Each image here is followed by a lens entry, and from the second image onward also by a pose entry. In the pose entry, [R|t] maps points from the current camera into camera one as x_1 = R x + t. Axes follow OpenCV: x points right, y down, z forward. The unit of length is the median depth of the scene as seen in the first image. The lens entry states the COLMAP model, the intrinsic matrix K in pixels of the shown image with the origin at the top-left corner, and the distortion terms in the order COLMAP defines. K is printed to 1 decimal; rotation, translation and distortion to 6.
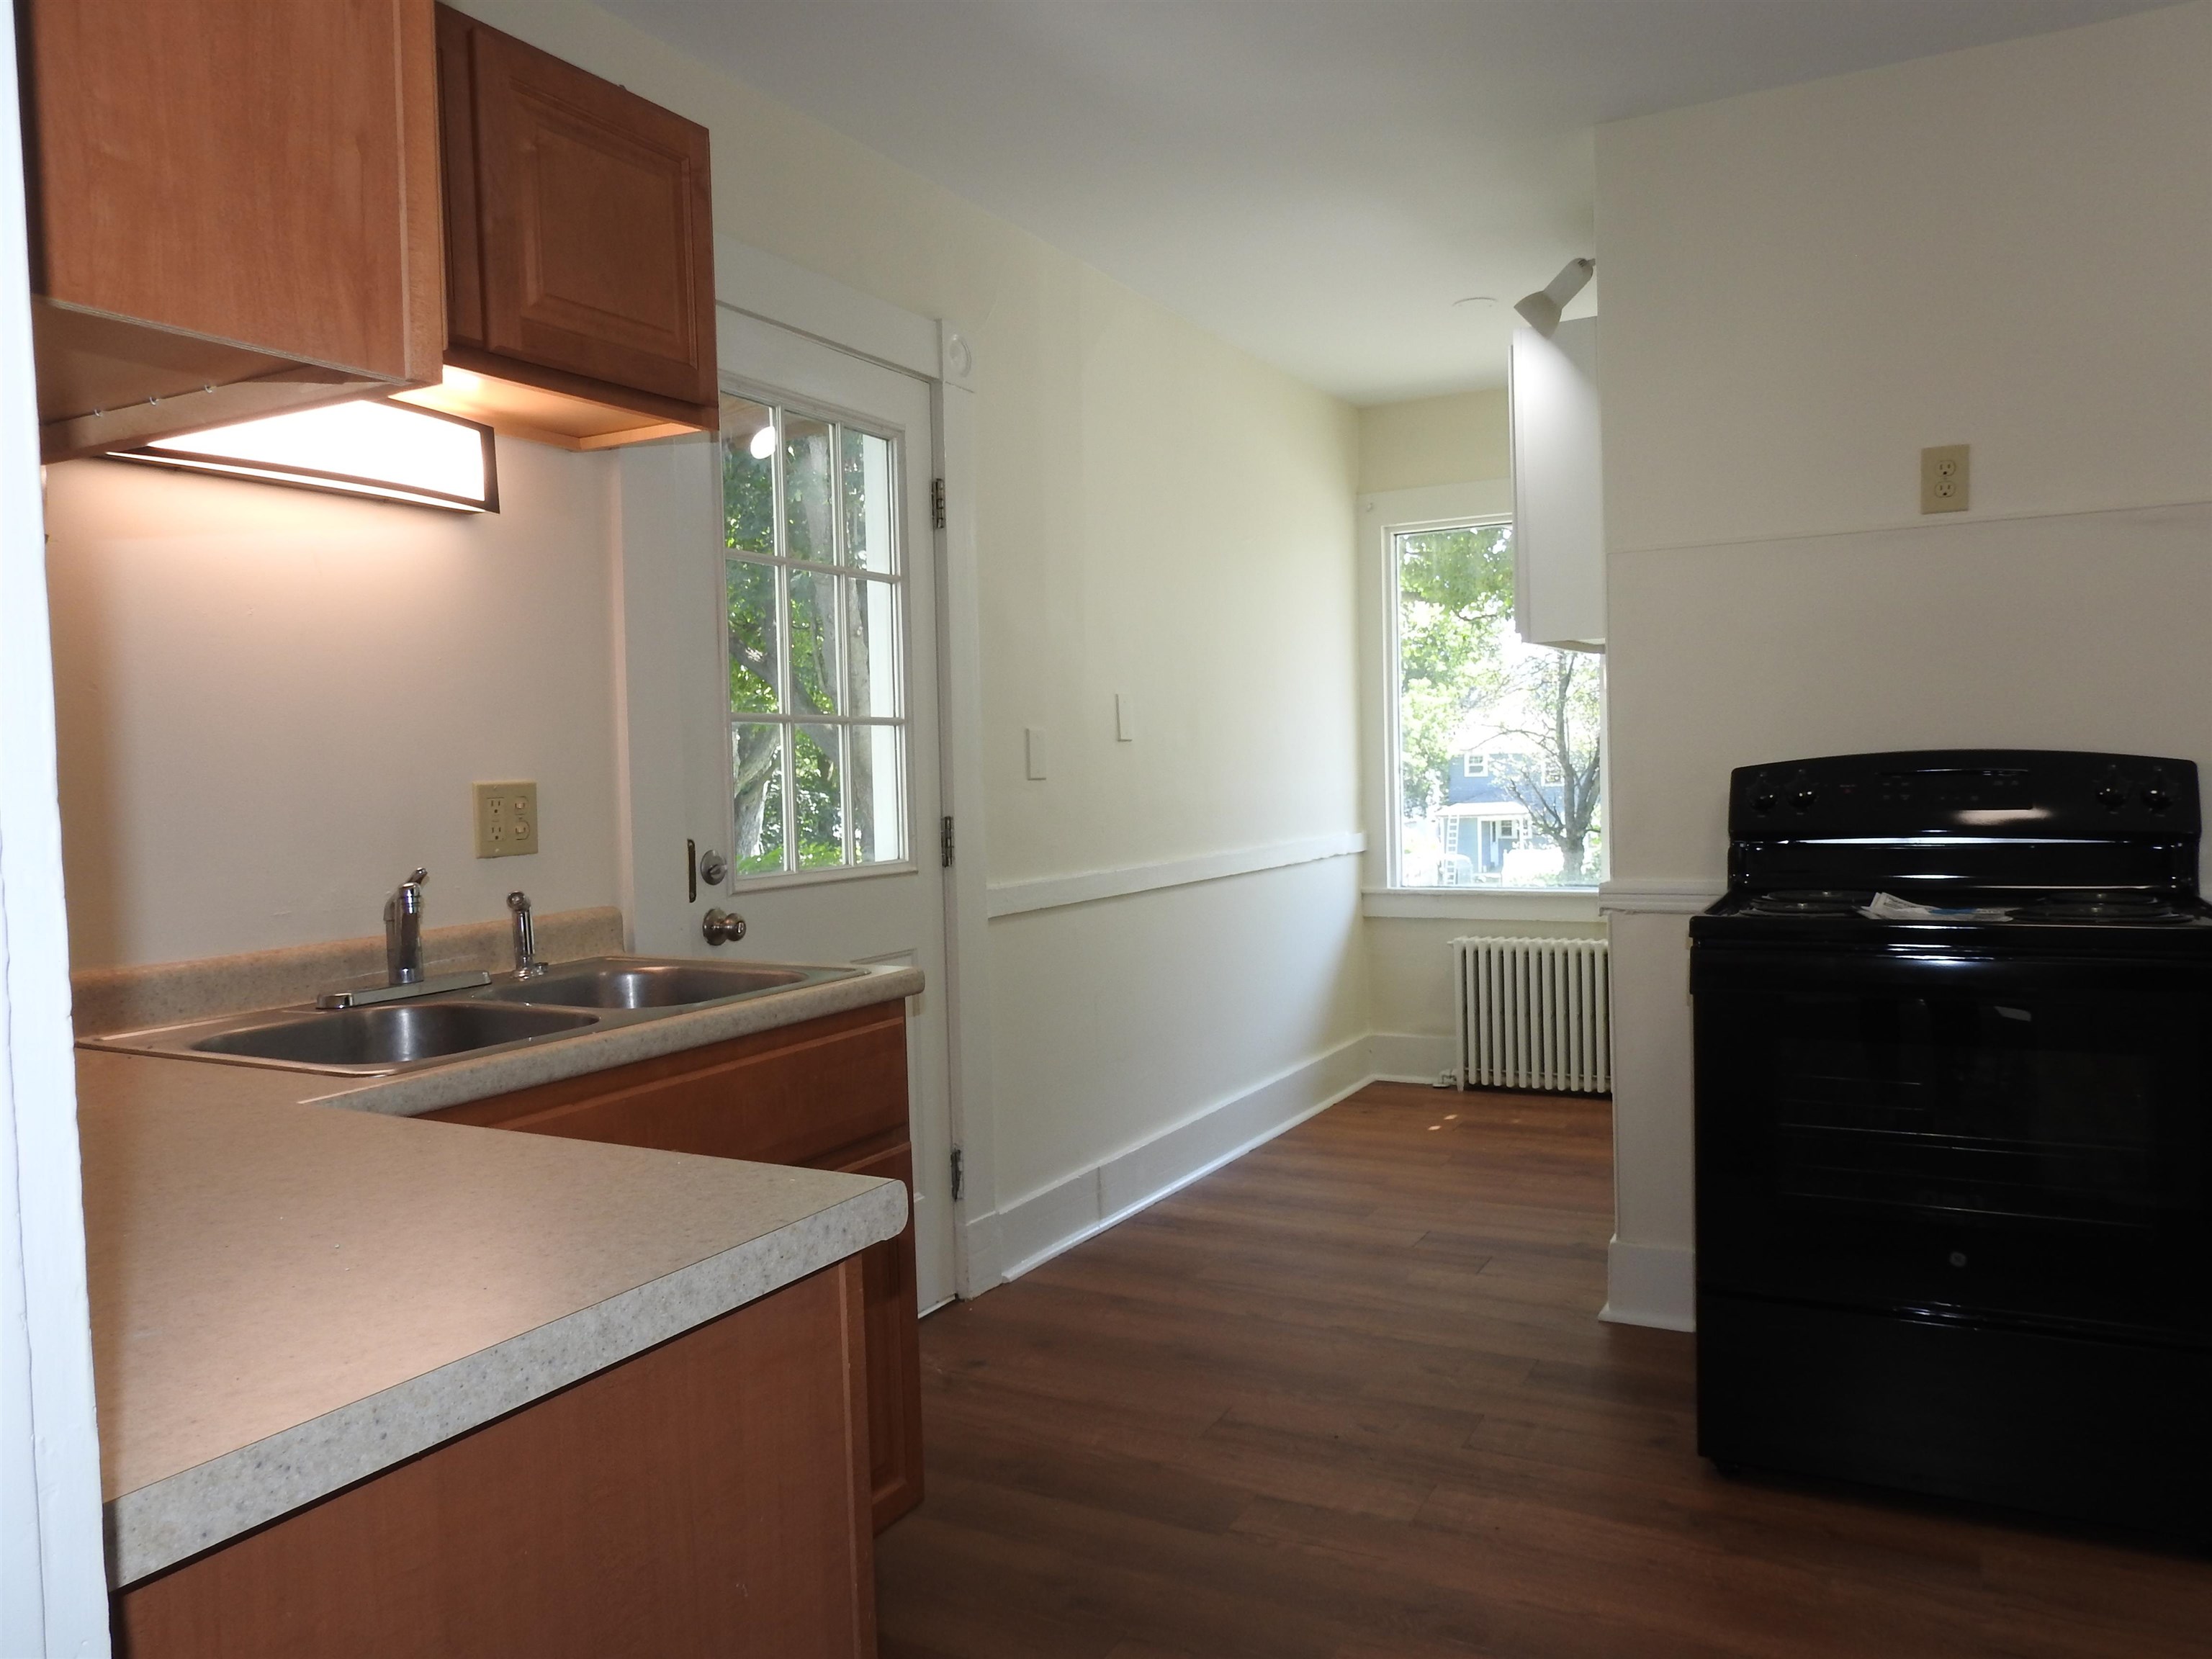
lens RADIAL K [[1604.4, 0, 1111.2], [0, 1604.4, 831.8], [0, 0, 1]] dist [0.009481, -0.000249]
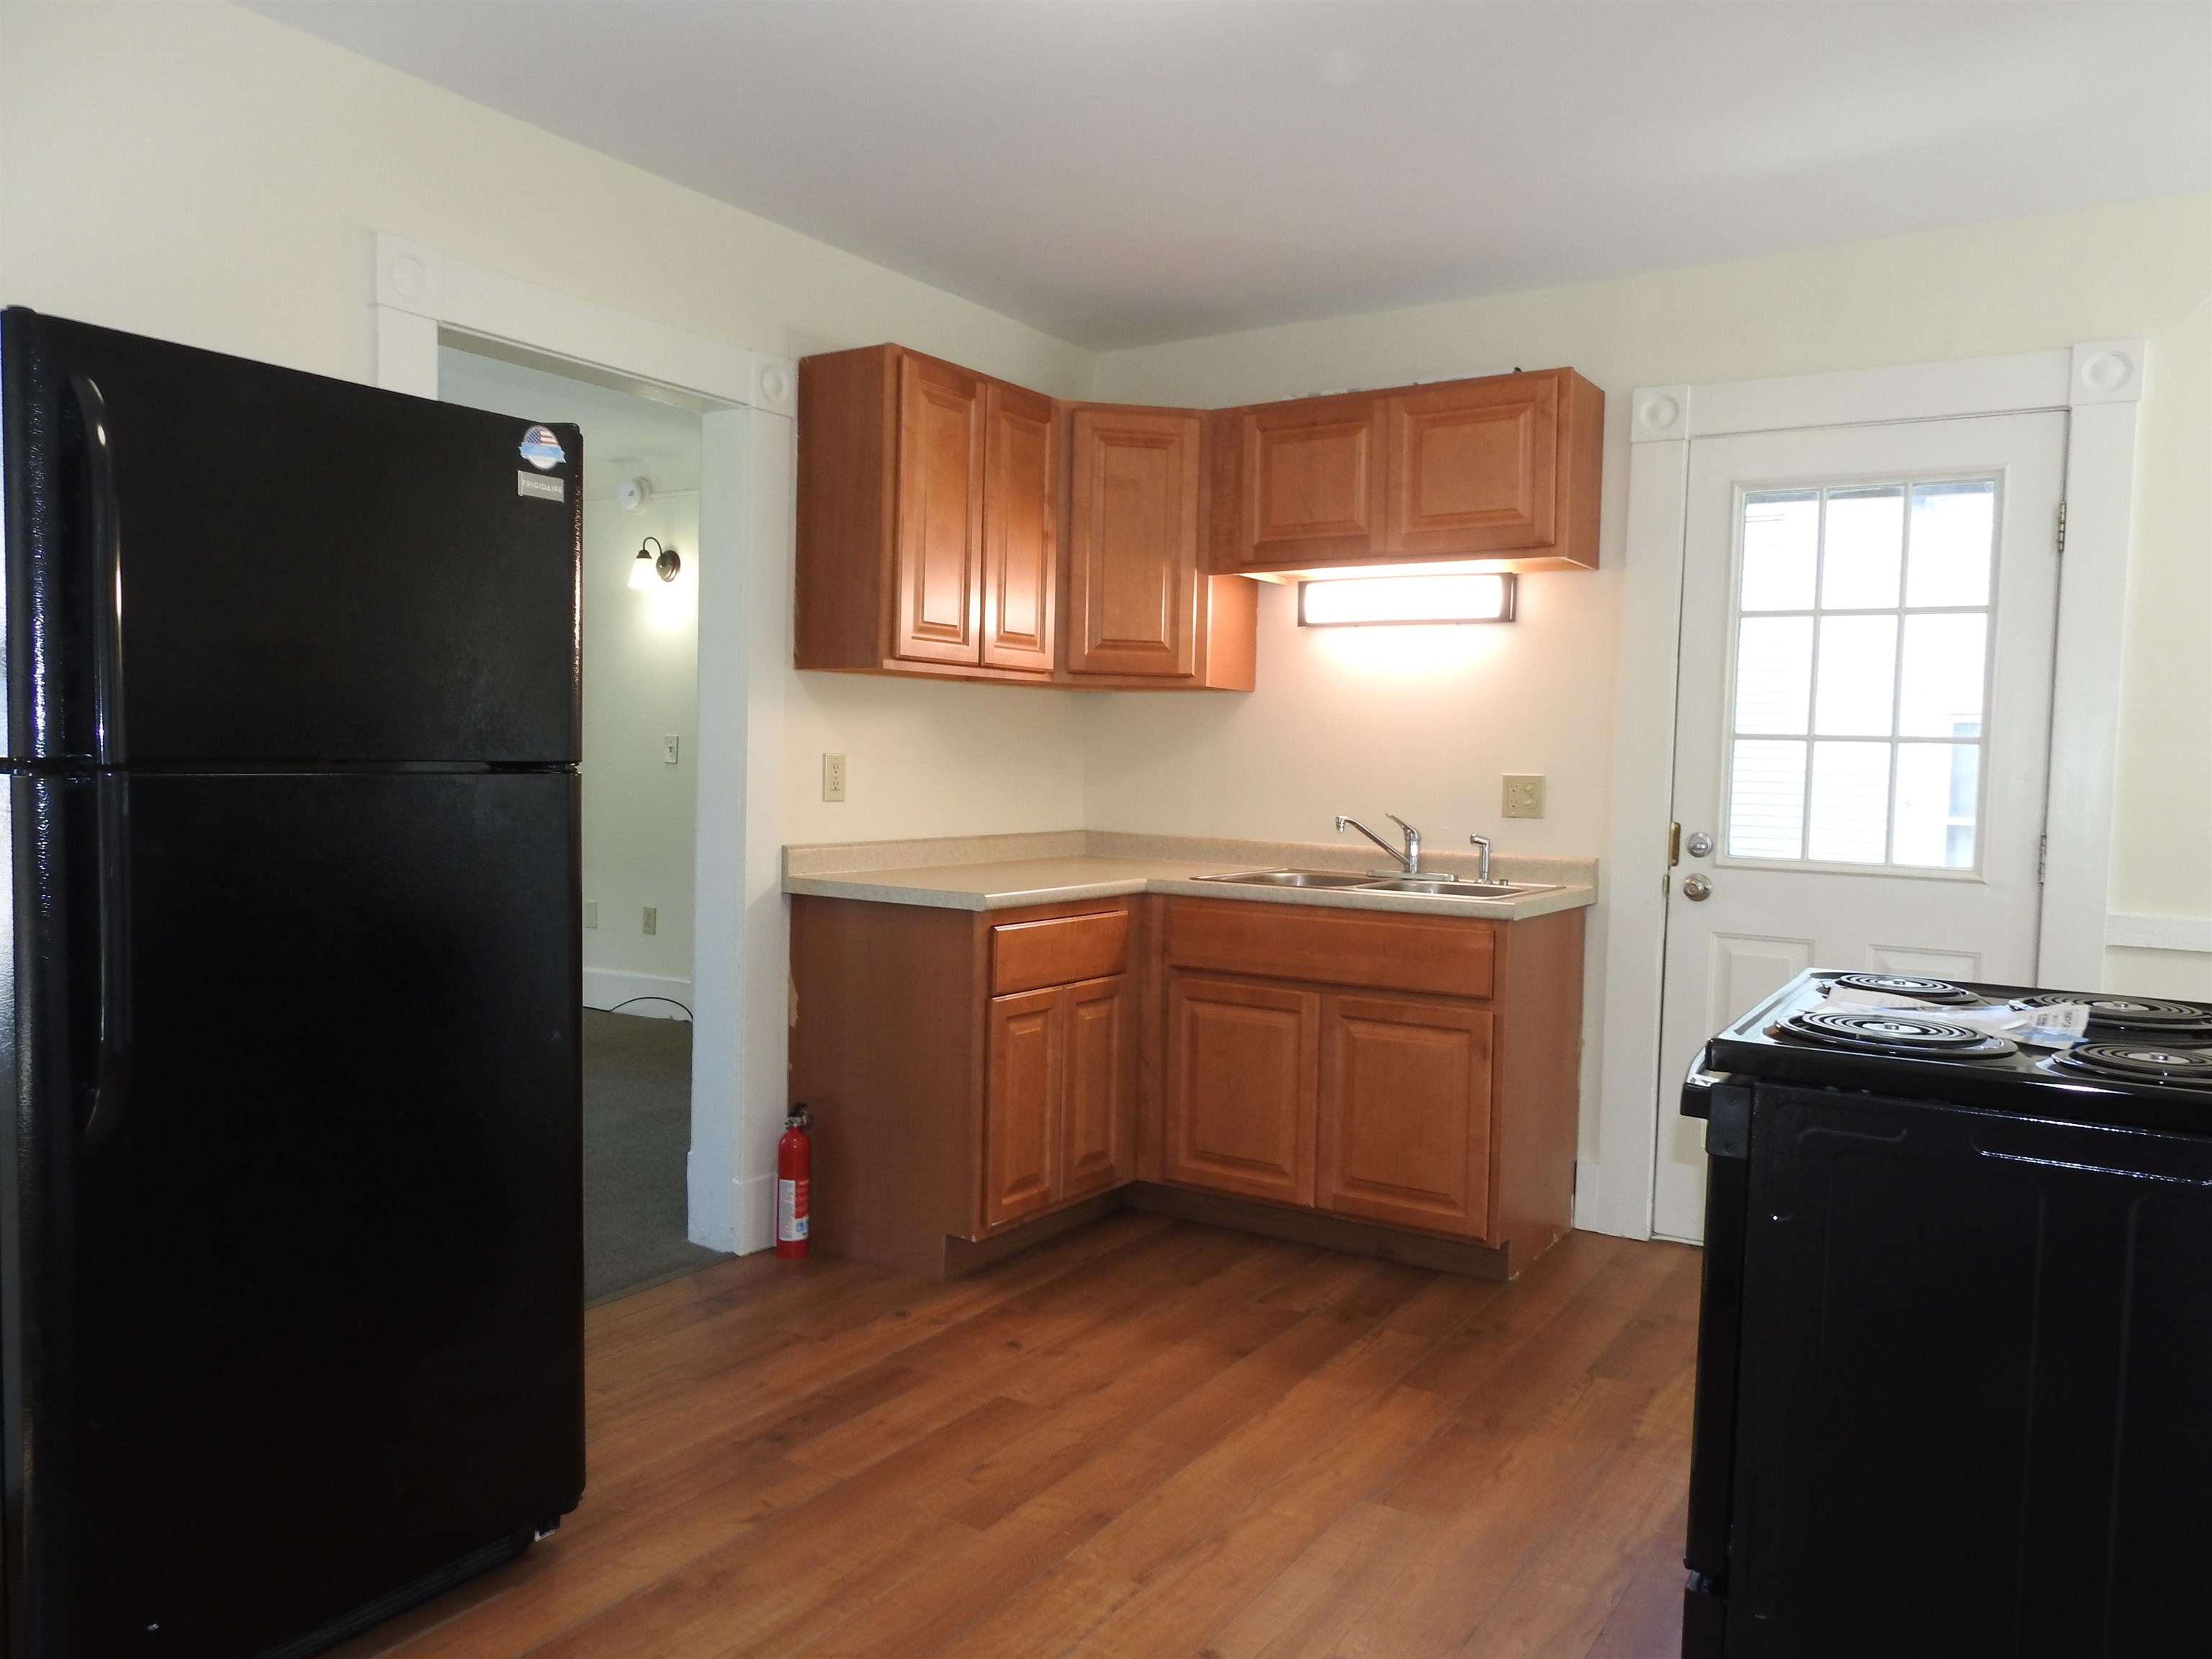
lens RADIAL K [[1604.4, 0, 1108.2], [0, 1604.4, 829.7], [0, 0, 1]] dist [0.009481, -0.000249]
pose [[-0.097524, 0.075622, -0.992356, 1.008986], [-0.059188, 0.994903, 0.081633, -0.063307], [0.993472, 0.066696, -0.092551, 0.521689]]
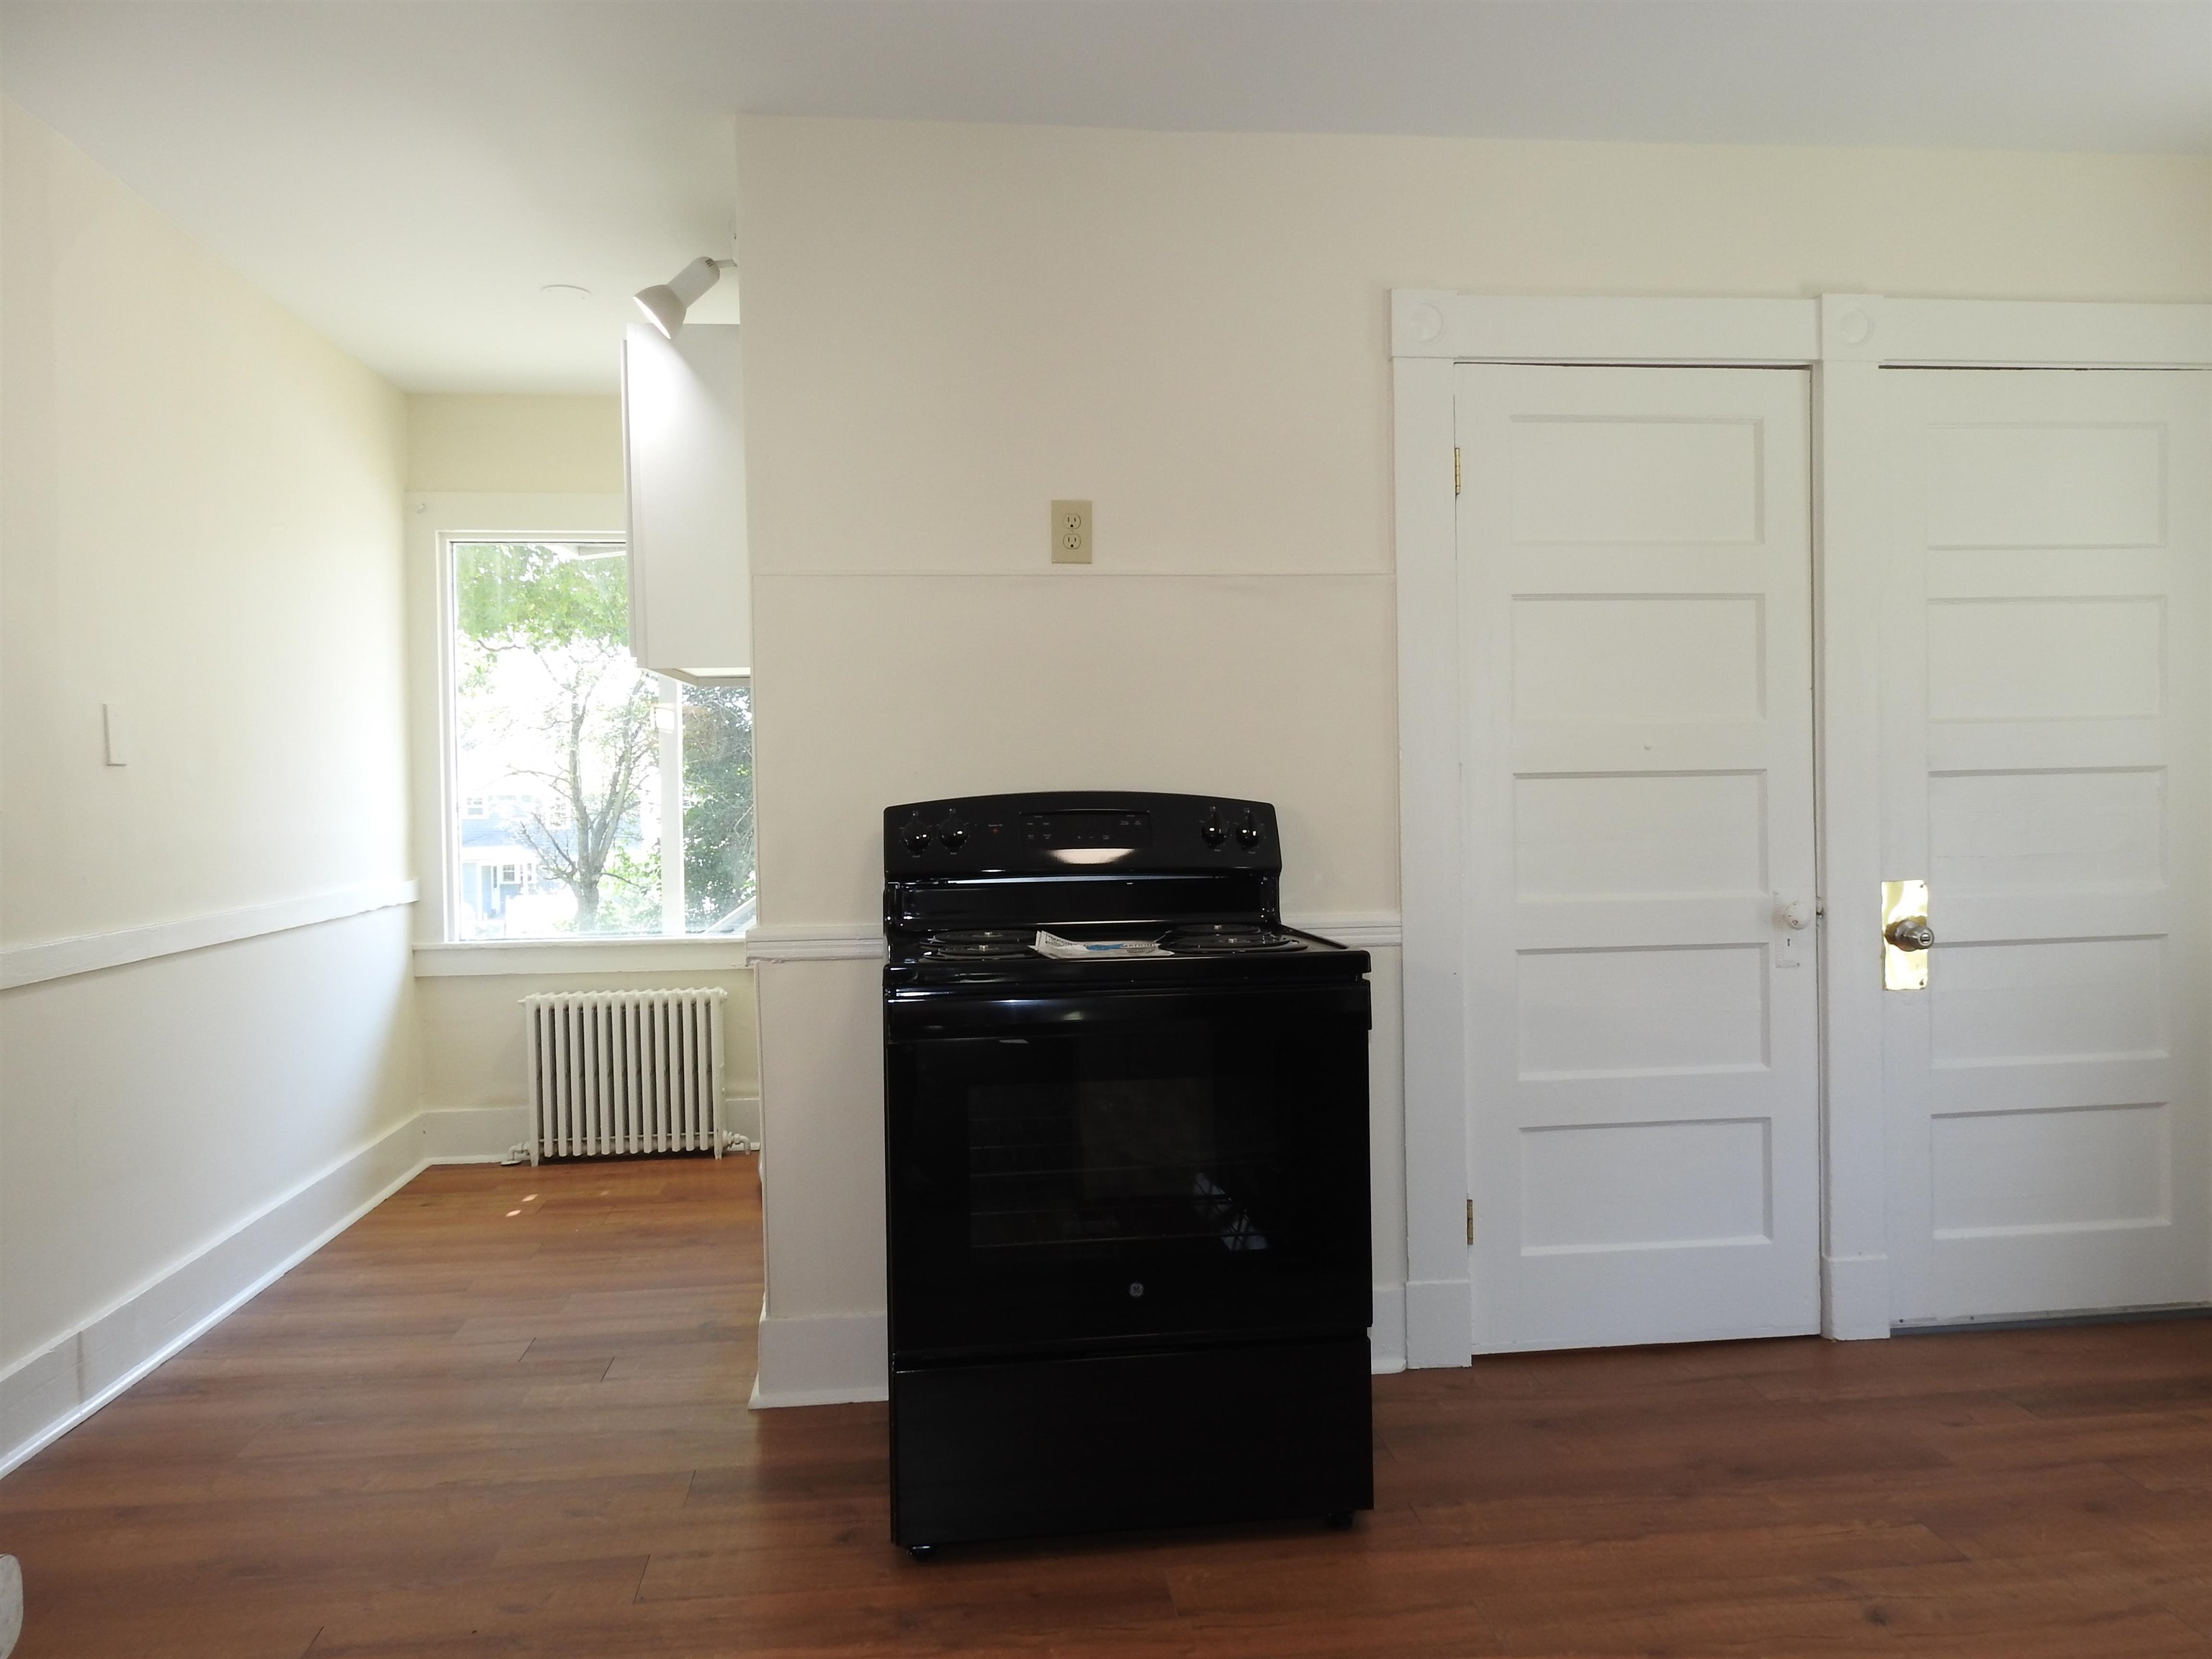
lens RADIAL K [[1604.4, 0, 1106.1], [0, 1604.4, 830.4], [0, 0, 1]] dist [0.009481, -0.000249]
pose [[0.823757, 0.001301, 0.566942, -0.043807], [0.014603, 0.999617, -0.023510, -0.000731], [-0.566755, 0.027646, 0.823422, 0.112342]]
